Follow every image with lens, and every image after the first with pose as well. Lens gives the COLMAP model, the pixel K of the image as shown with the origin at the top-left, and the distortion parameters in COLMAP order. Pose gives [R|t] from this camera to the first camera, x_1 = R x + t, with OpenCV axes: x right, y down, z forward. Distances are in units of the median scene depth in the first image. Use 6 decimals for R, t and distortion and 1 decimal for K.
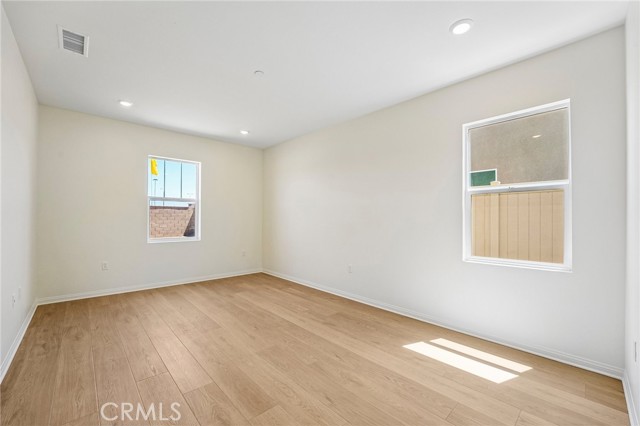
lens RADIAL K [[260.3, 0, 316.8], [0, 260.3, 213.8], [0, 0, 1]] dist [-0.022245, 0.000170]
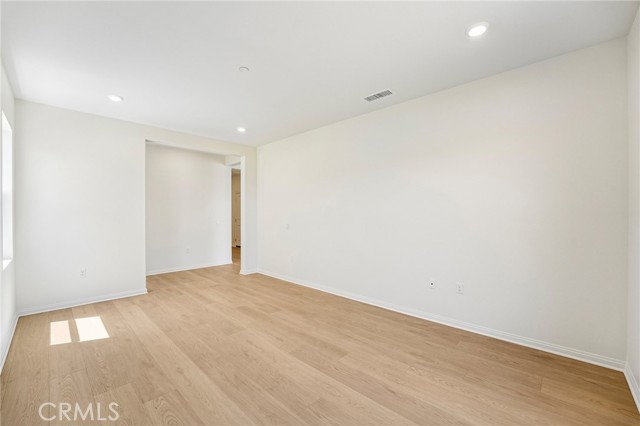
lens RADIAL K [[260.3, 0, 316.8], [0, 260.3, 213.8], [0, 0, 1]] dist [-0.022245, 0.000170]
pose [[-0.998085, -0.006455, -0.061517, -0.441750], [-0.005902, 0.999941, -0.009162, -0.000596], [0.061572, -0.008781, -0.998064, 2.007083]]
